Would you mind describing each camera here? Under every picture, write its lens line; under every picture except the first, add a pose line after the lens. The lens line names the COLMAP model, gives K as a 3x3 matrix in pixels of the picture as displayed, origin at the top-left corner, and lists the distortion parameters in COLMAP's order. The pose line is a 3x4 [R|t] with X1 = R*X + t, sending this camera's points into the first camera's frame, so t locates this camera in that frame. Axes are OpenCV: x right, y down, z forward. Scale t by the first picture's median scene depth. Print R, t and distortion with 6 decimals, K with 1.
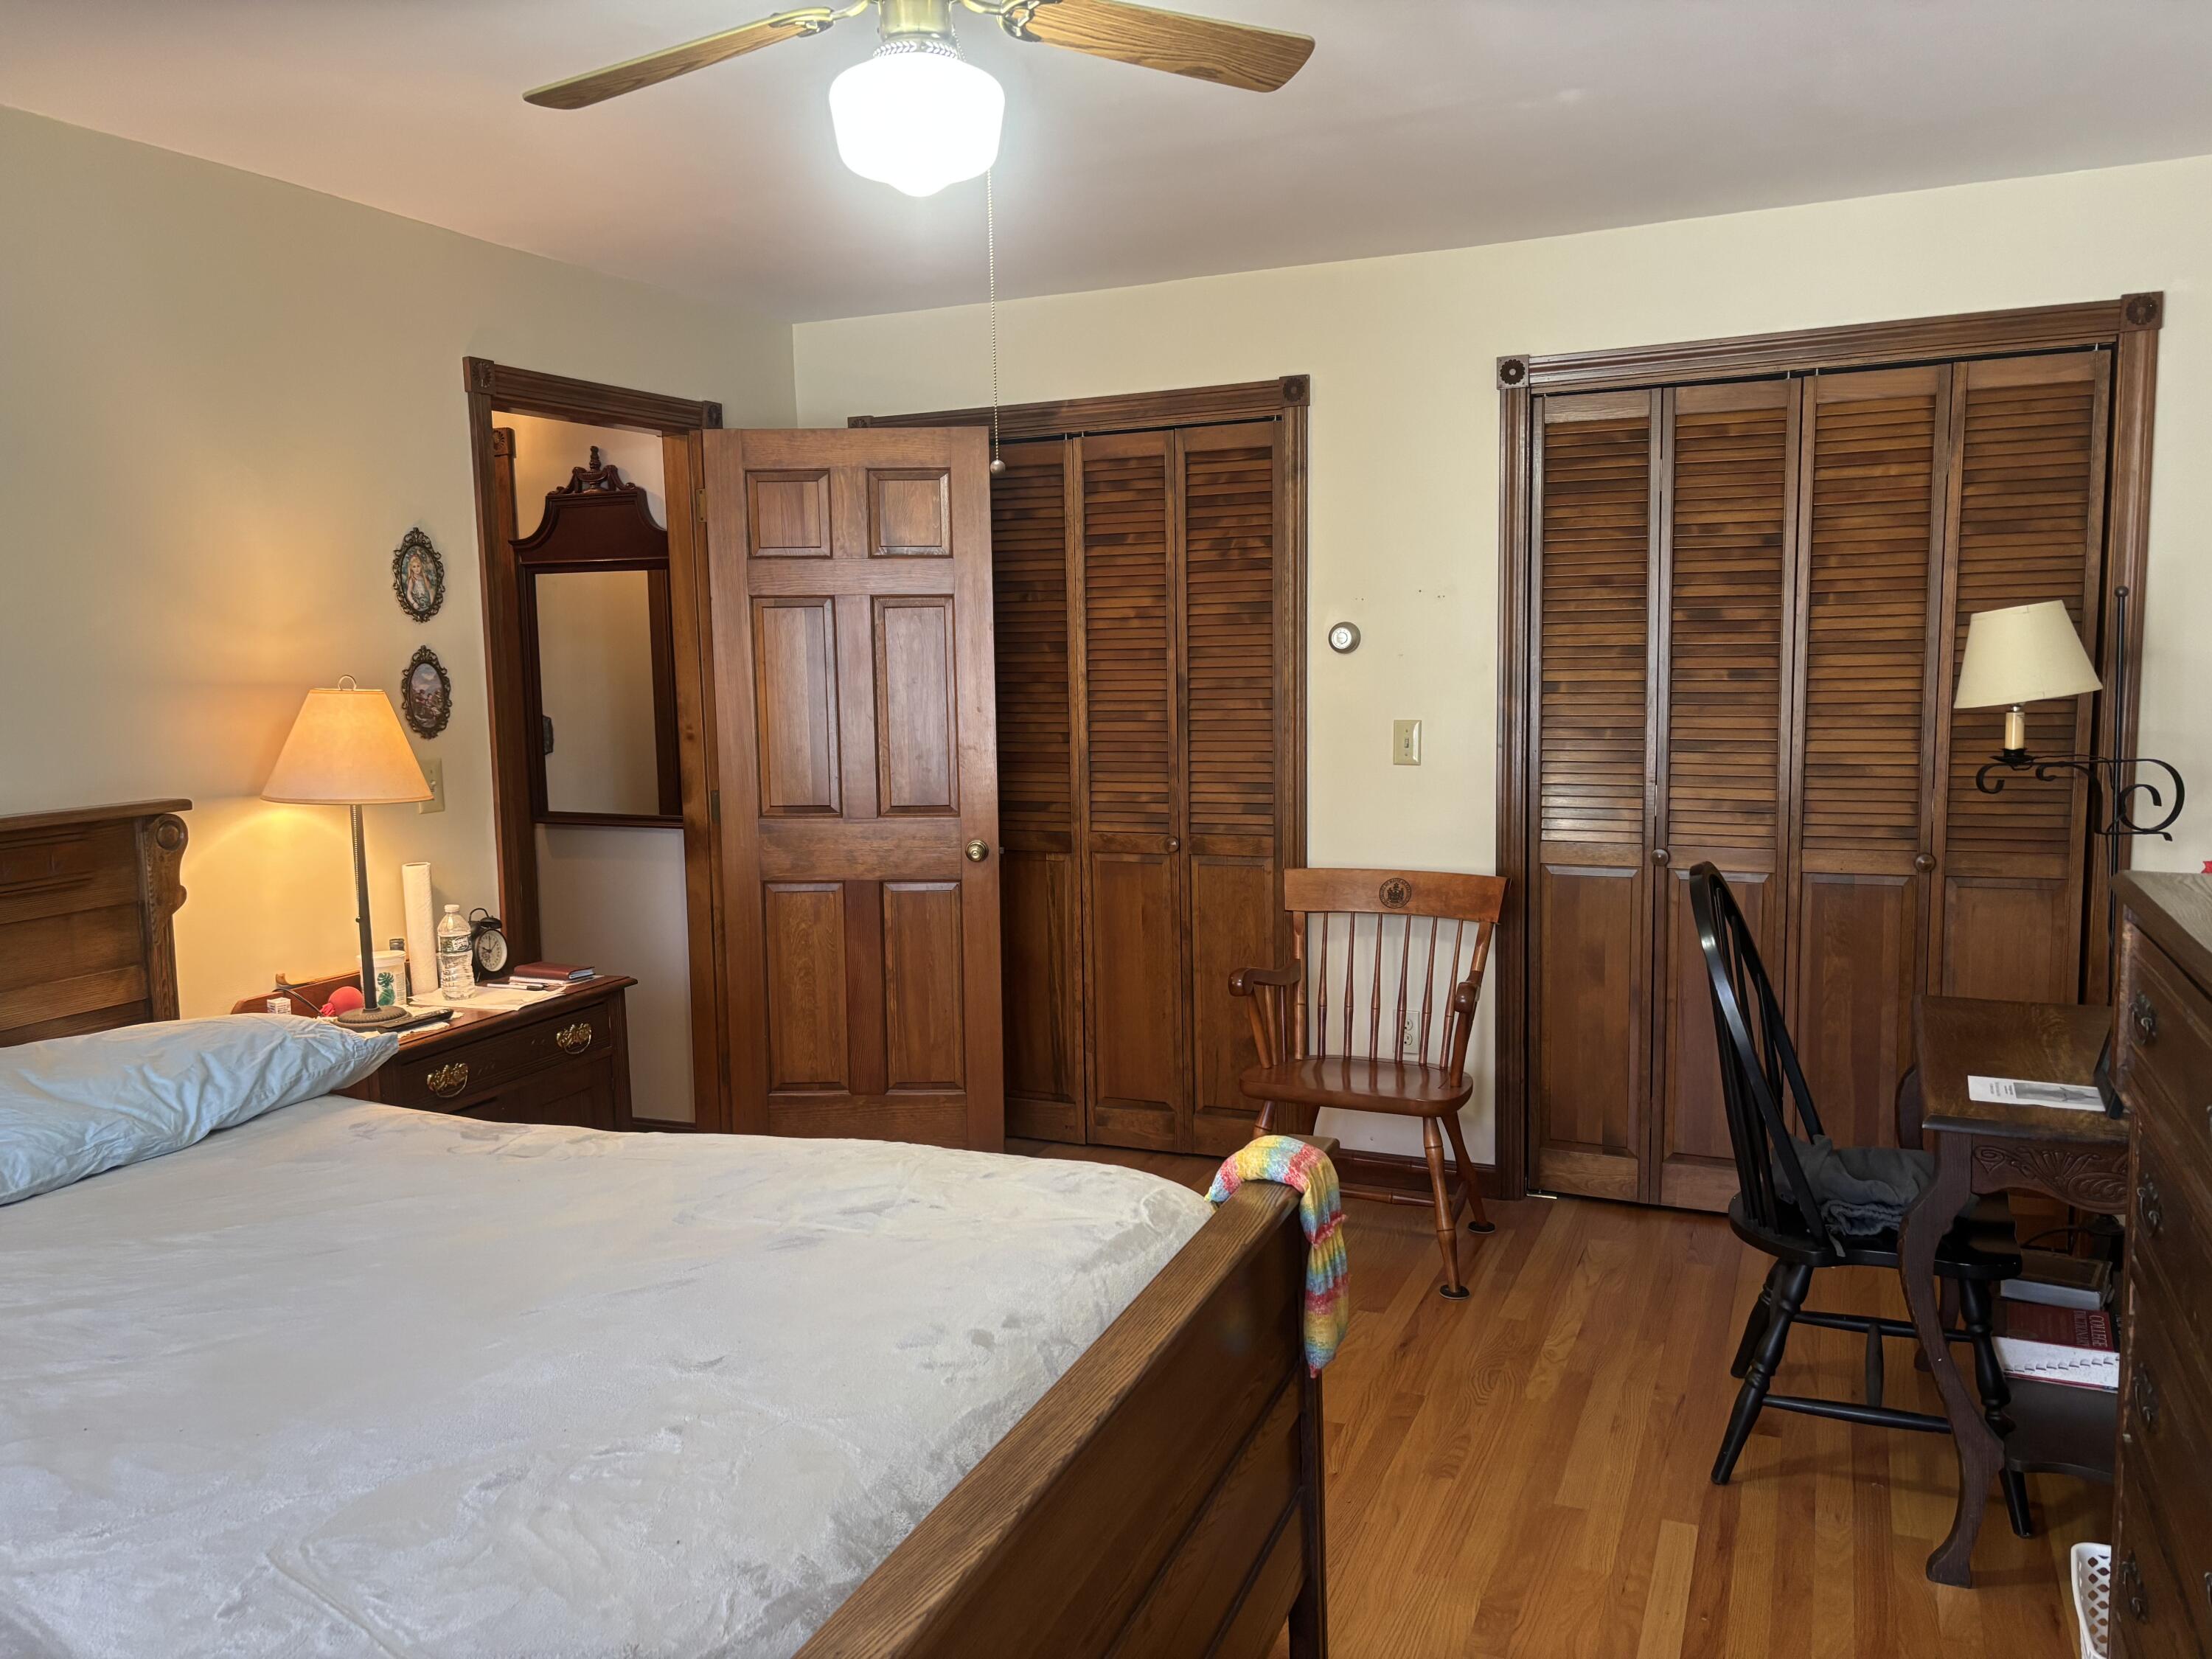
lens RADIAL K [[1682.9, 0, 1118.2], [0, 1682.9, 825.9], [0, 0, 1]] dist [0.039565, -0.035817]
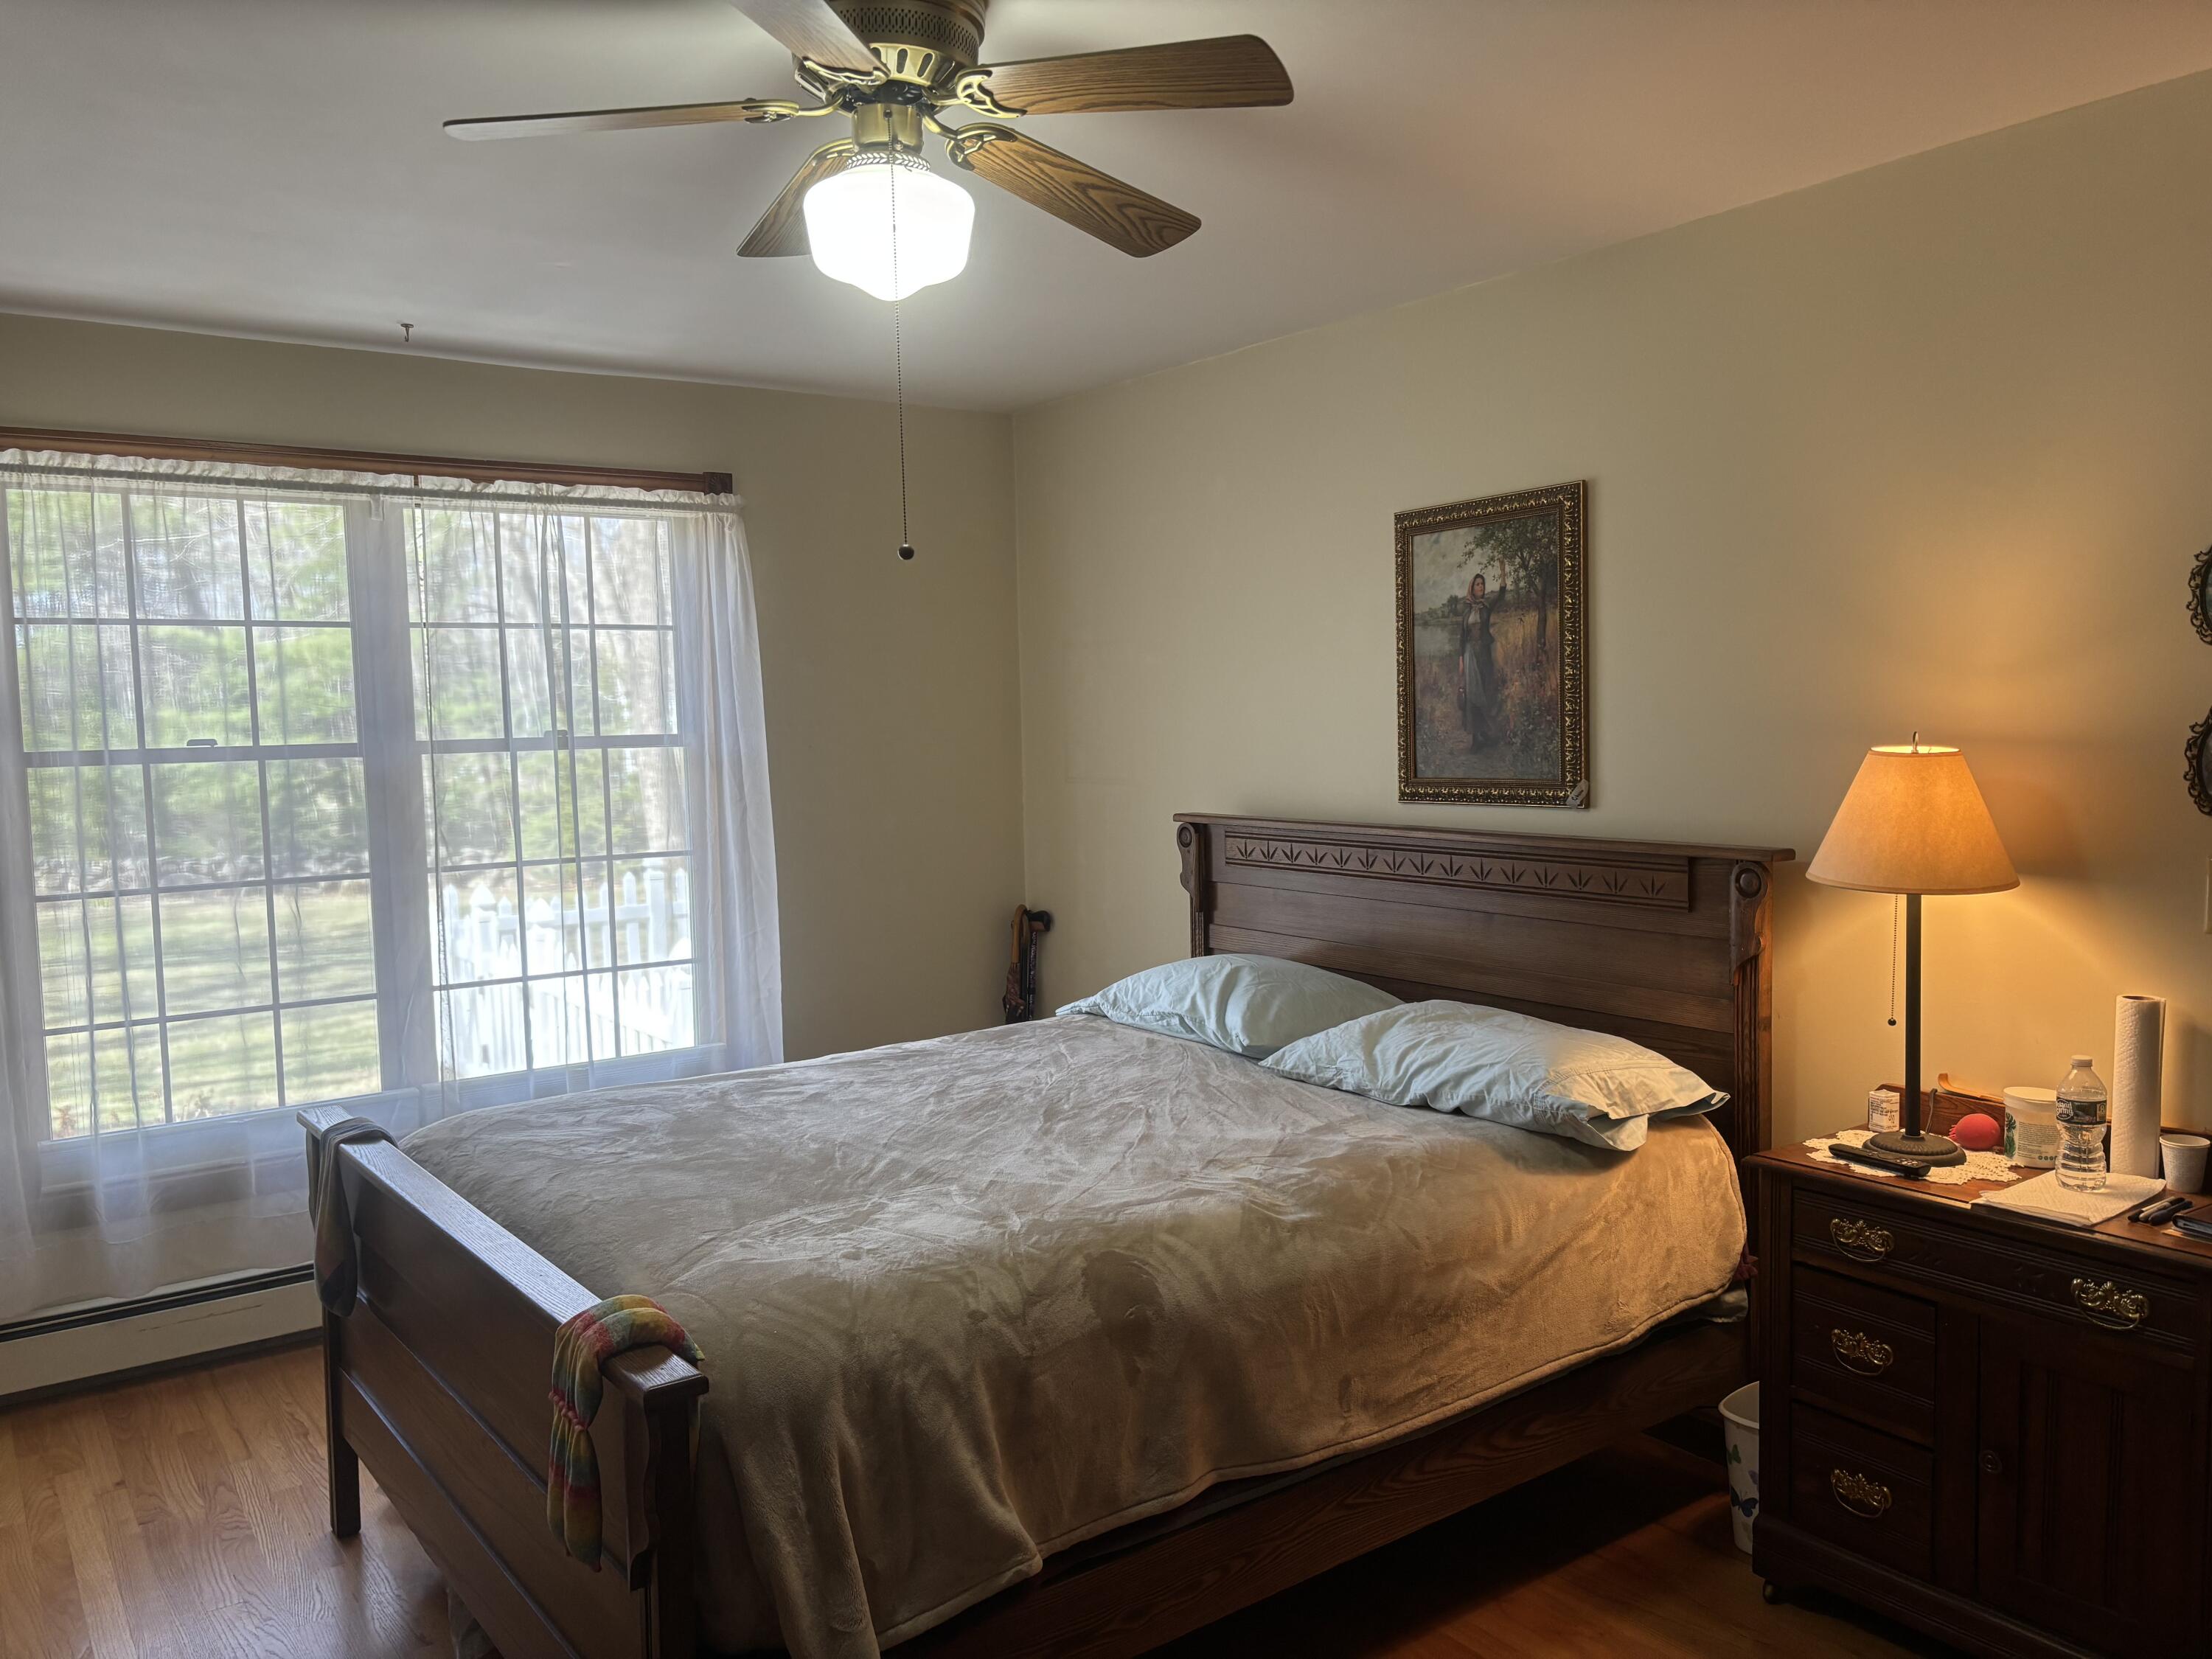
lens RADIAL K [[1682.9, 0, 1105.0], [0, 1682.9, 836.2], [0, 0, 1]] dist [0.039565, -0.035817]
pose [[-0.504642, 0.096495, -0.857919, 0.385790], [-0.068854, 0.986070, 0.151410, -0.114054], [0.860579, 0.135479, -0.490968, 0.887116]]
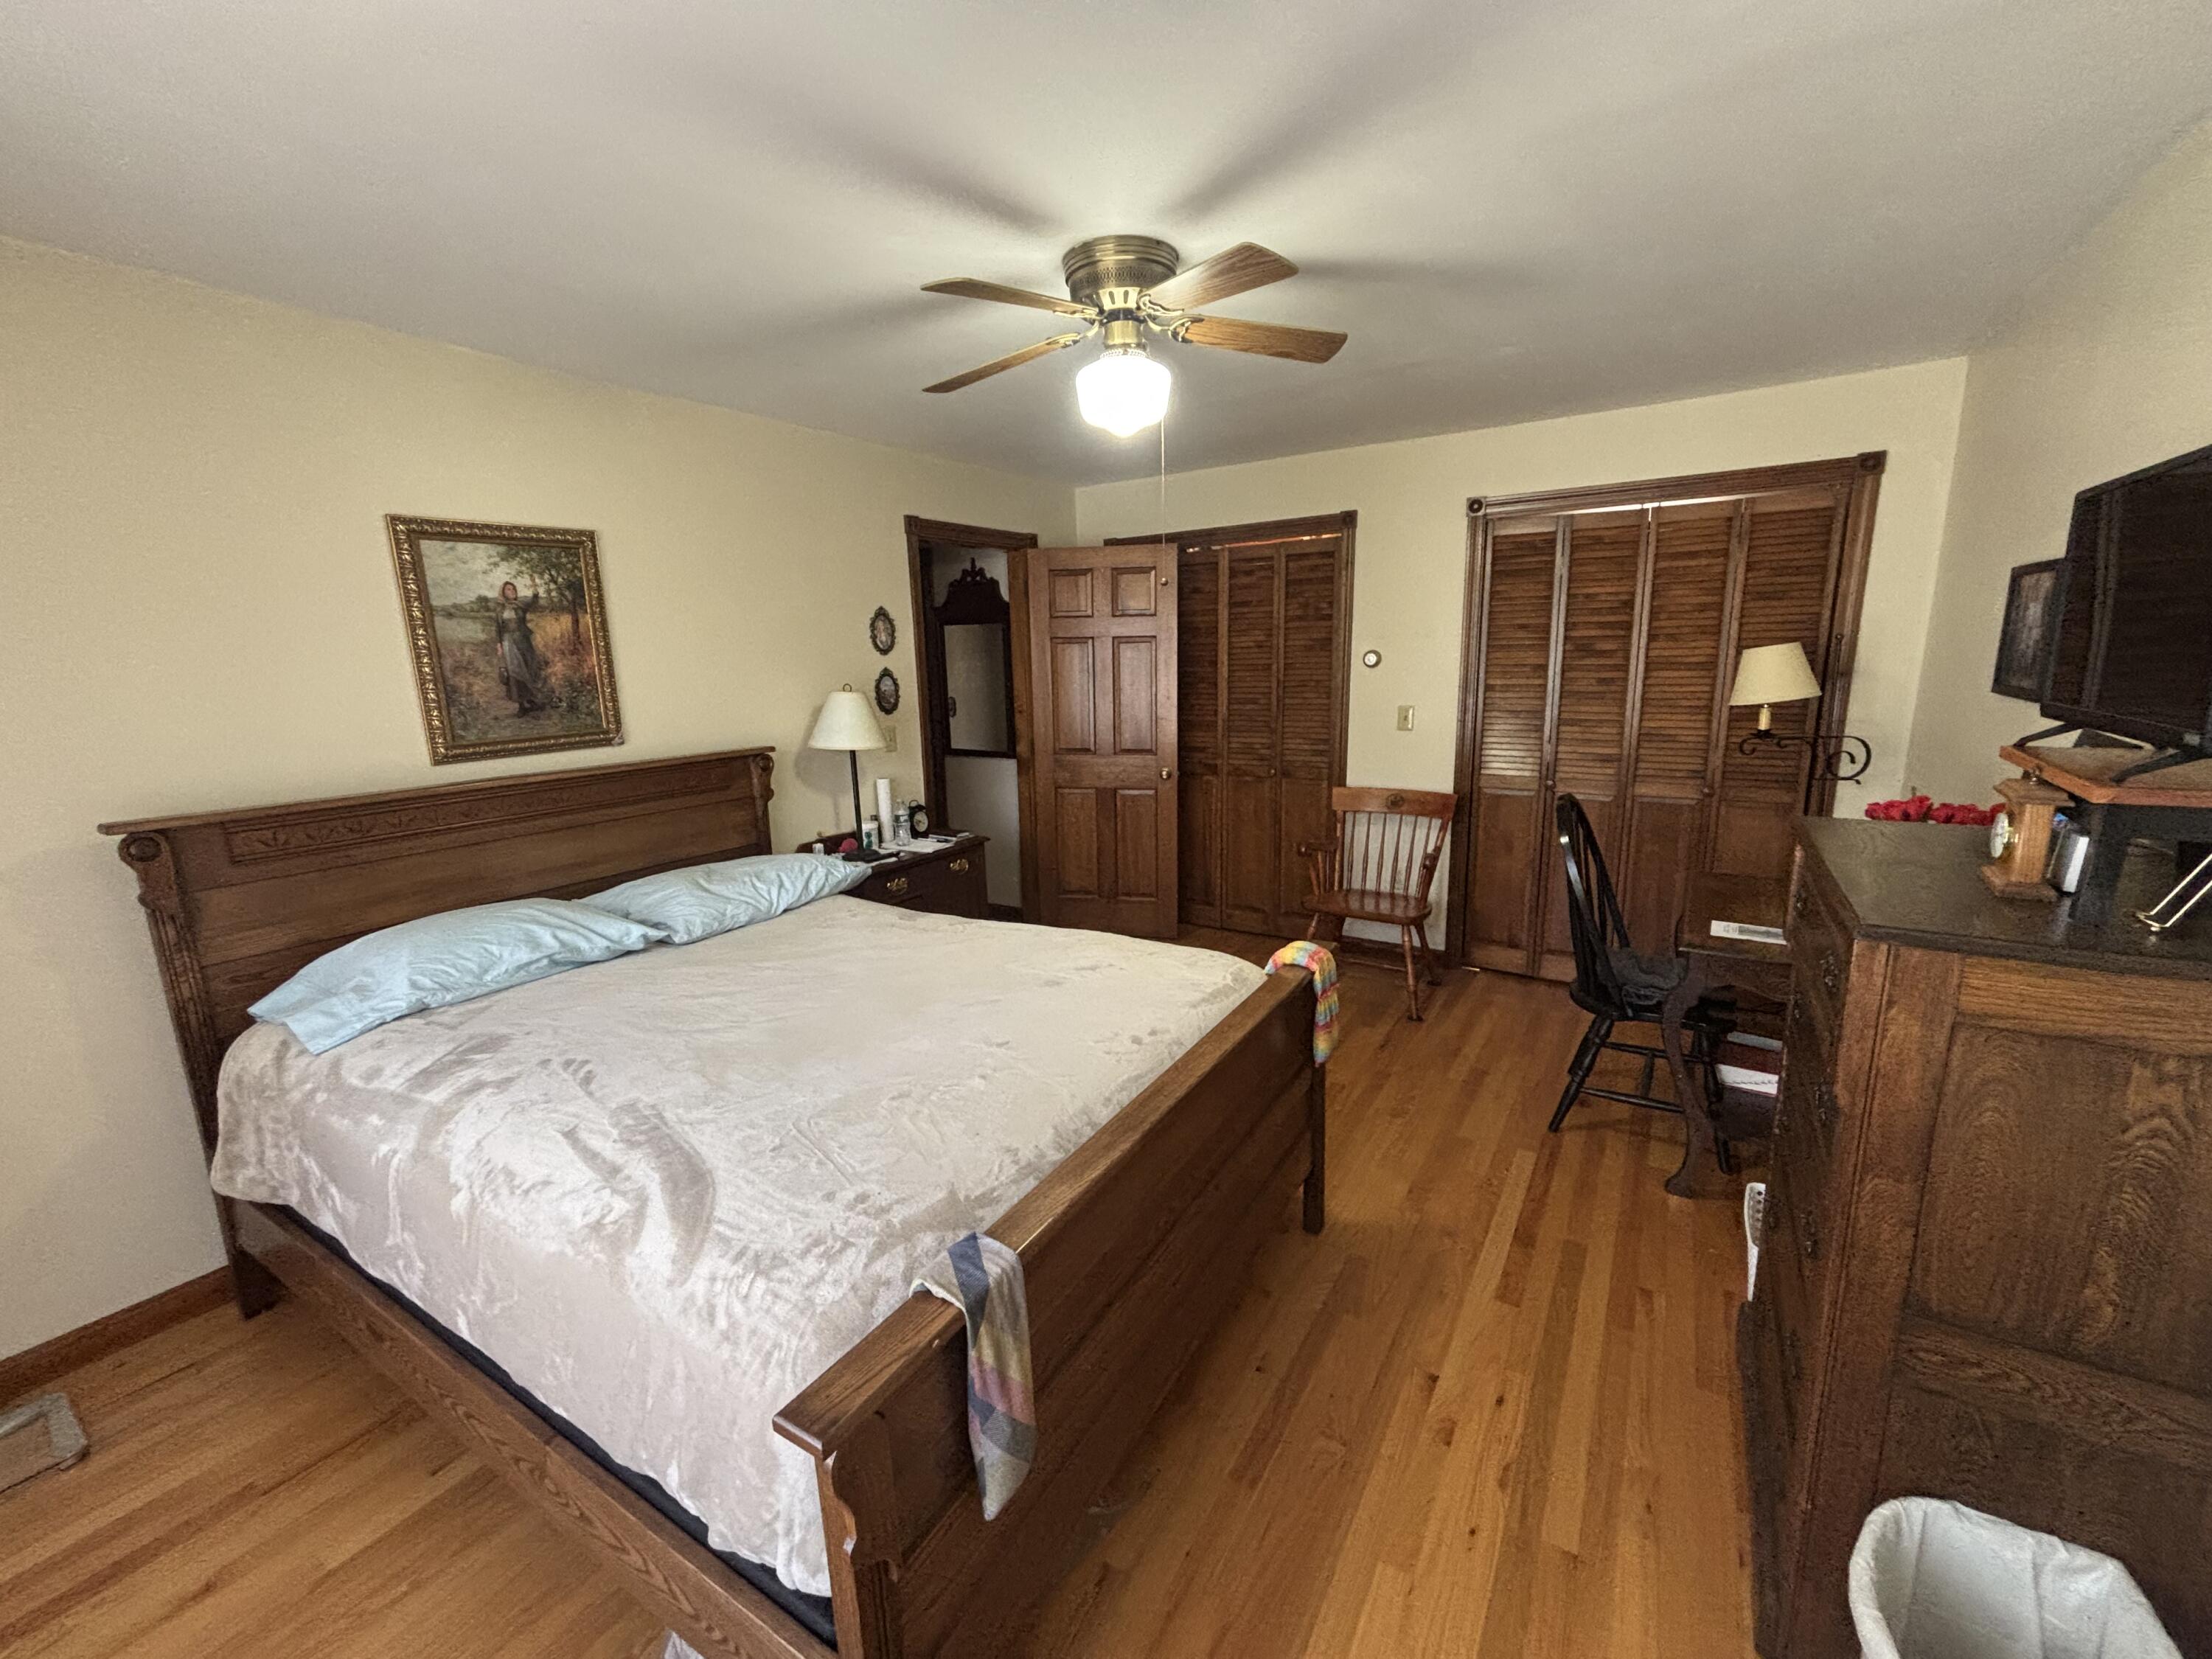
lens RADIAL K [[897.2, 0, 1109.3], [0, 897.2, 832.1], [0, 0, 1]] dist [-0.001241, -0.001165]
pose [[0.987667, 0.028150, -0.154016, 0.015002], [-0.014720, 0.996043, 0.087651, -0.010849], [0.155874, -0.084302, 0.984173, -0.004994]]
